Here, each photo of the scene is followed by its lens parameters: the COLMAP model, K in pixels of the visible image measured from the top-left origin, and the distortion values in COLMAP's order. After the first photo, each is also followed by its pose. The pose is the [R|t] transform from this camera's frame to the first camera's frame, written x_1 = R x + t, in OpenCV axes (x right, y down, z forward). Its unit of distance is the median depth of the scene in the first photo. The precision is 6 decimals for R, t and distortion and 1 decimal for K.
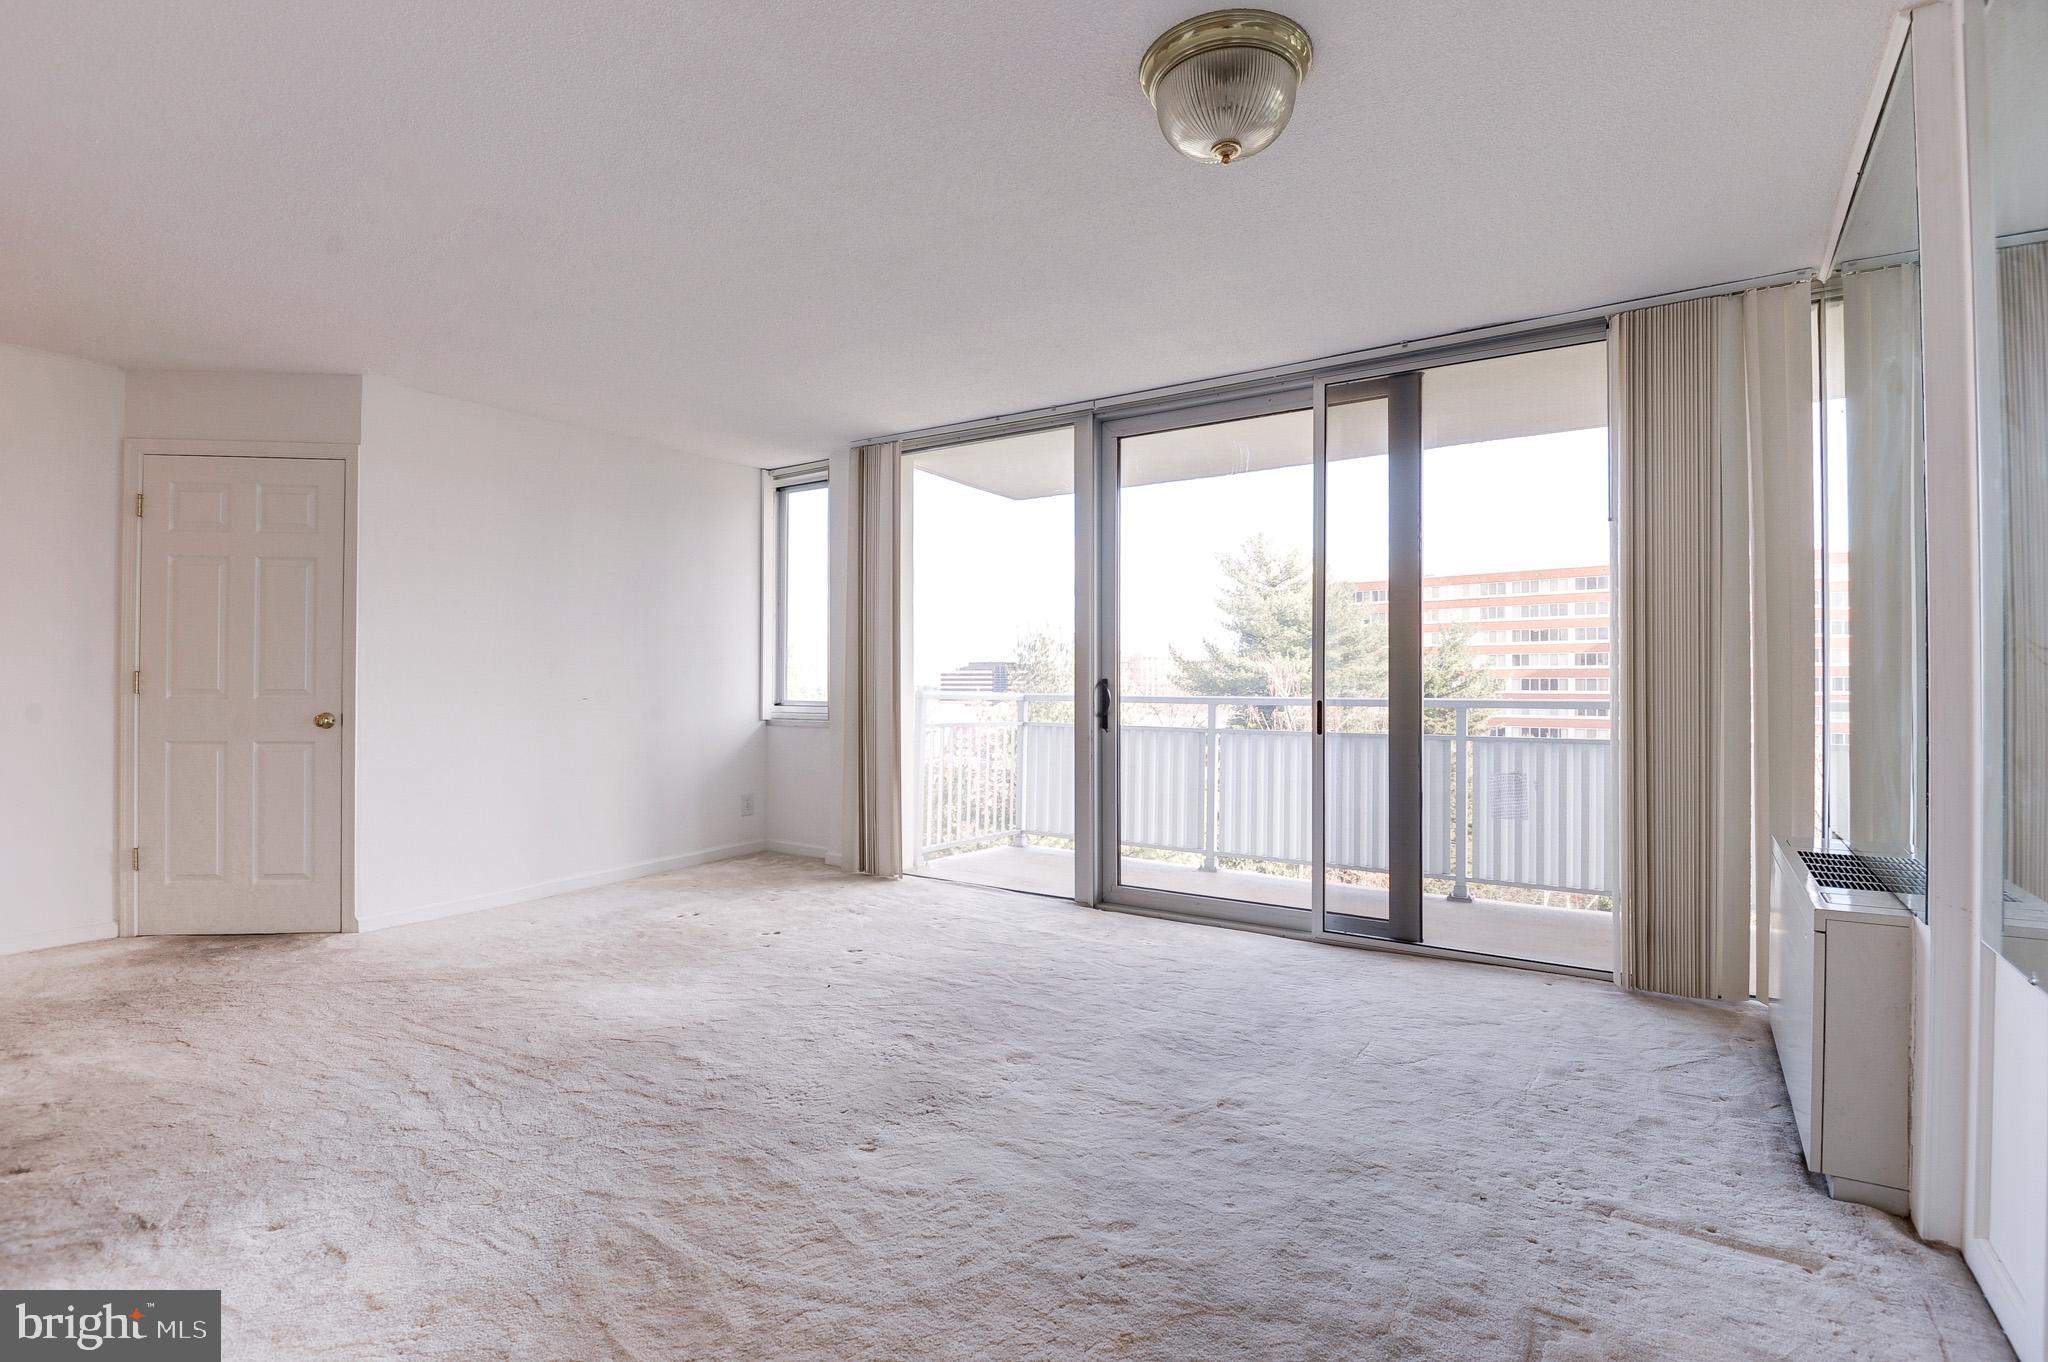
lens RADIAL K [[947.3, 0, 1013.4], [0, 947.3, 684.9], [0, 0, 1]] dist [-0.002531, -0.011103]
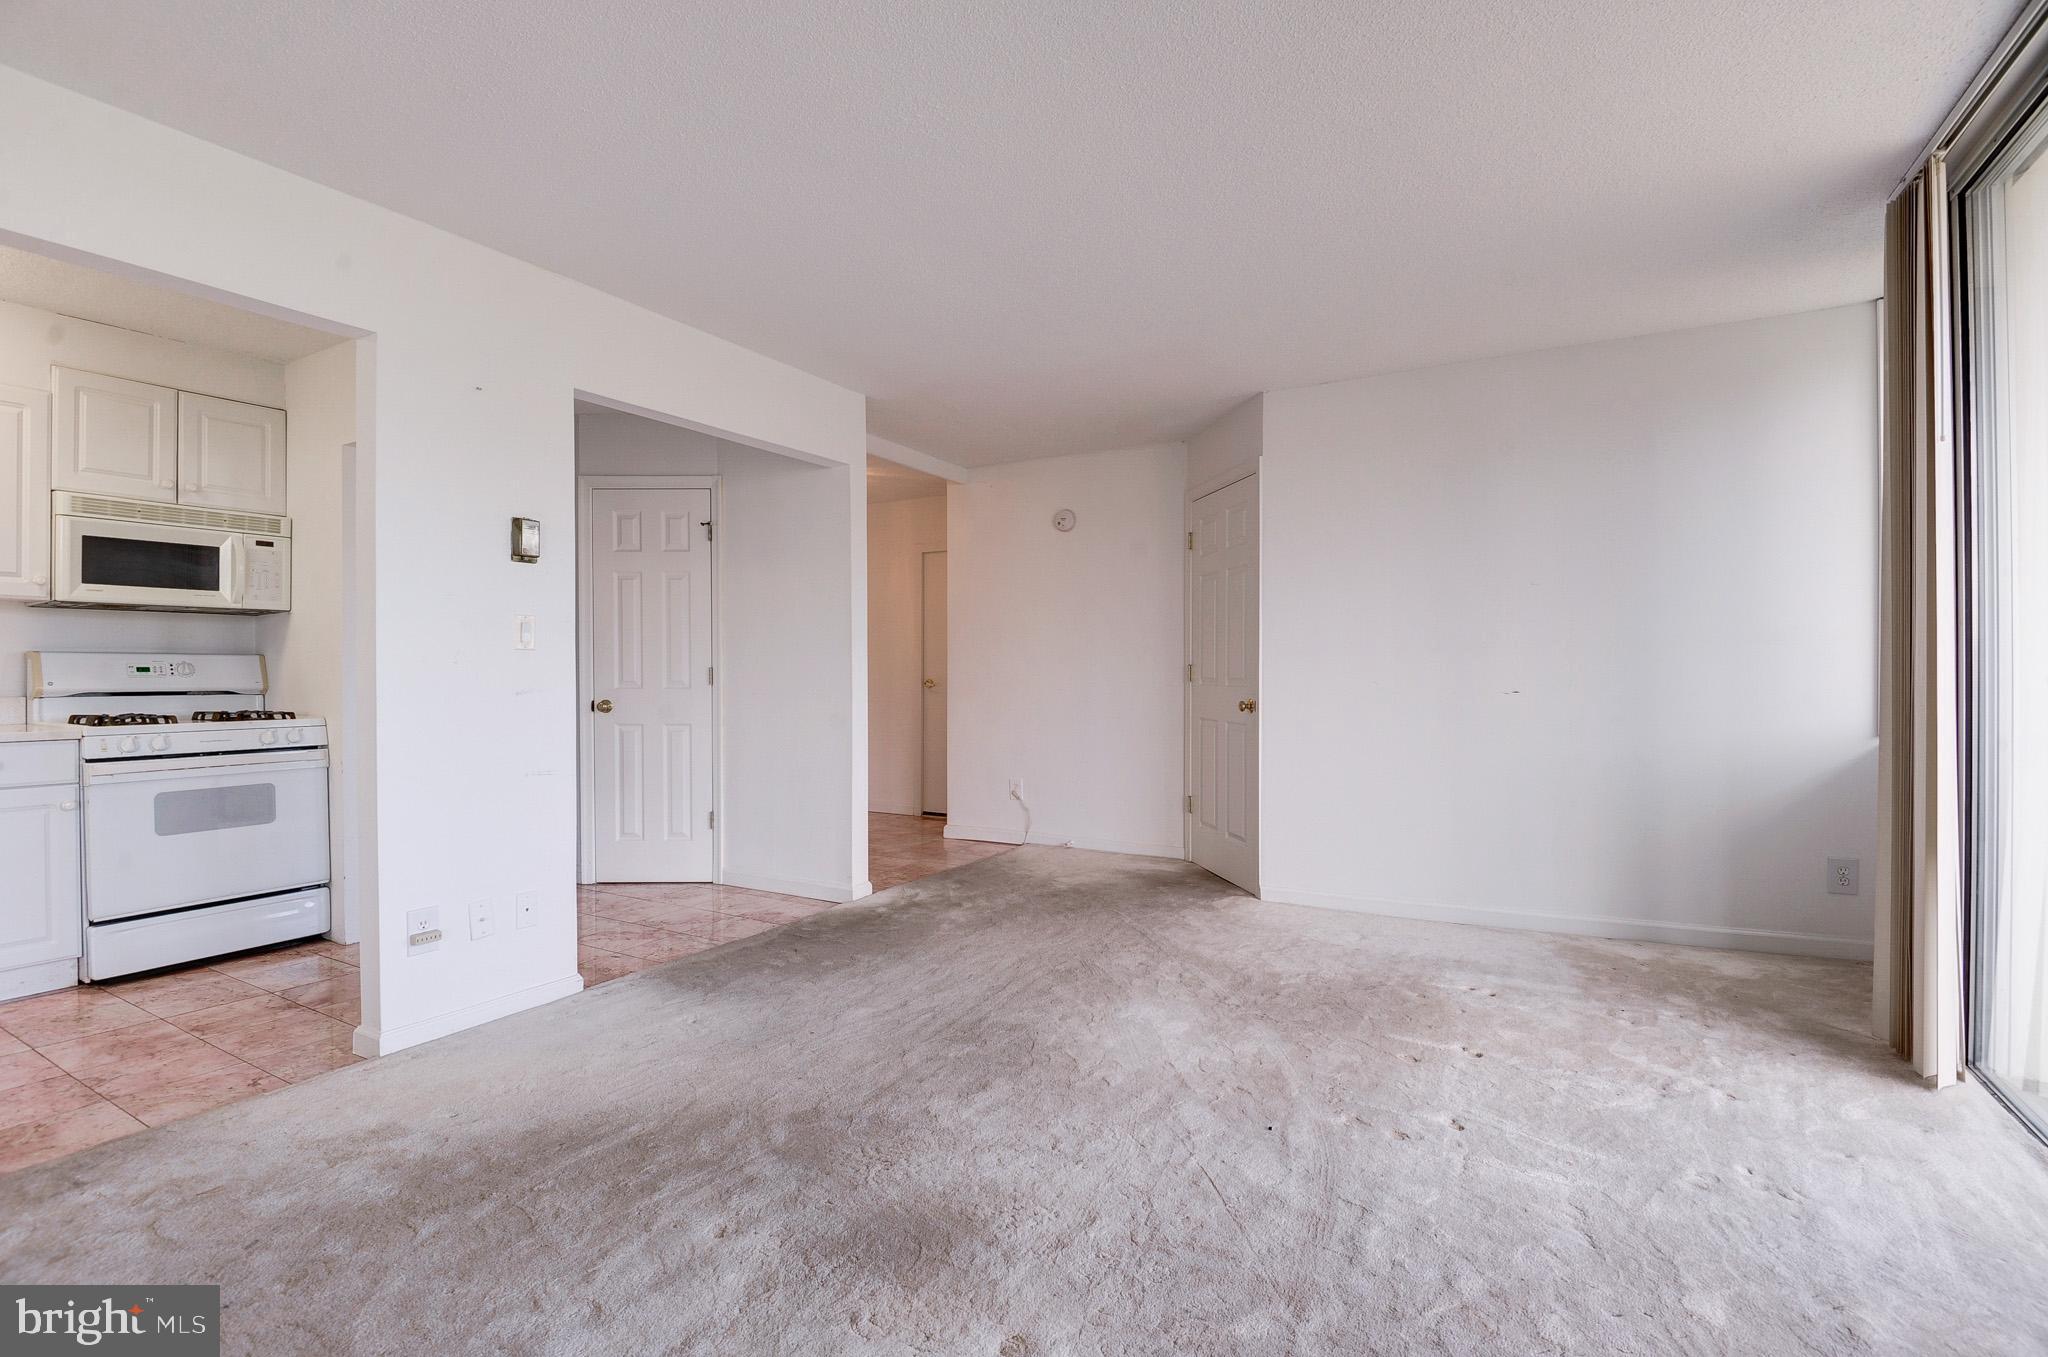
lens RADIAL K [[947.3, 0, 1027.9], [0, 947.3, 672.6], [0, 0, 1]] dist [-0.002531, -0.011103]
pose [[0.076313, 0.002041, -0.997082, 0.336802], [0.004812, 0.999986, 0.002416, -0.002521], [0.997072, -0.004982, 0.076302, 0.583817]]
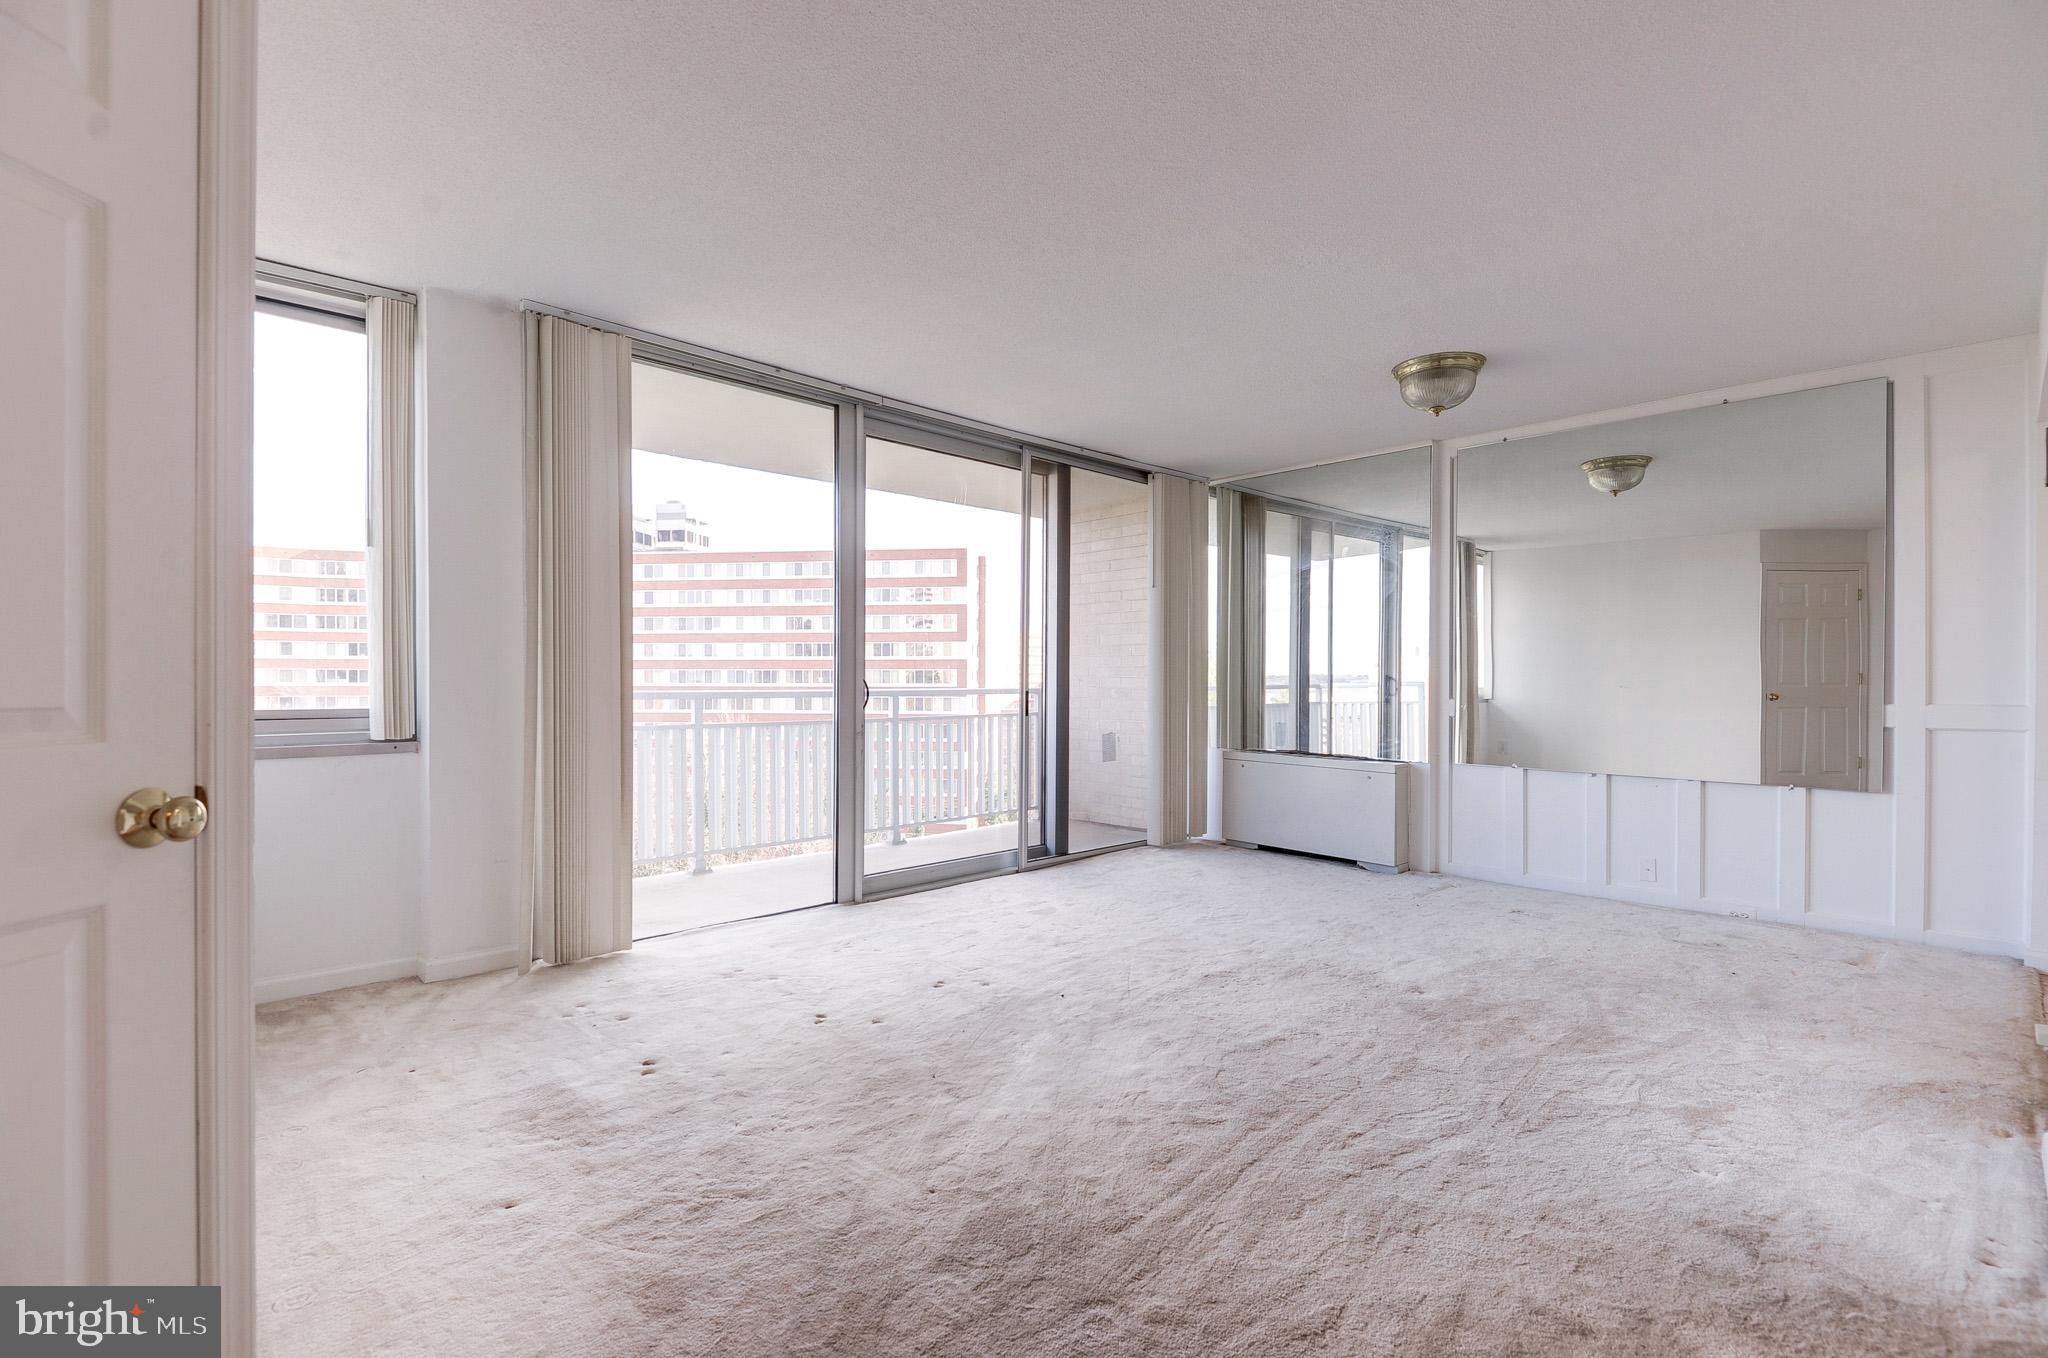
lens RADIAL K [[947.3, 0, 1010.2], [0, 947.3, 682.9], [0, 0, 1]] dist [-0.002531, -0.011103]
pose [[0.229425, -0.004478, 0.973316, -0.842563], [-0.002215, 0.999984, 0.005123, -0.002077], [-0.973324, -0.003332, 0.229412, 0.621729]]
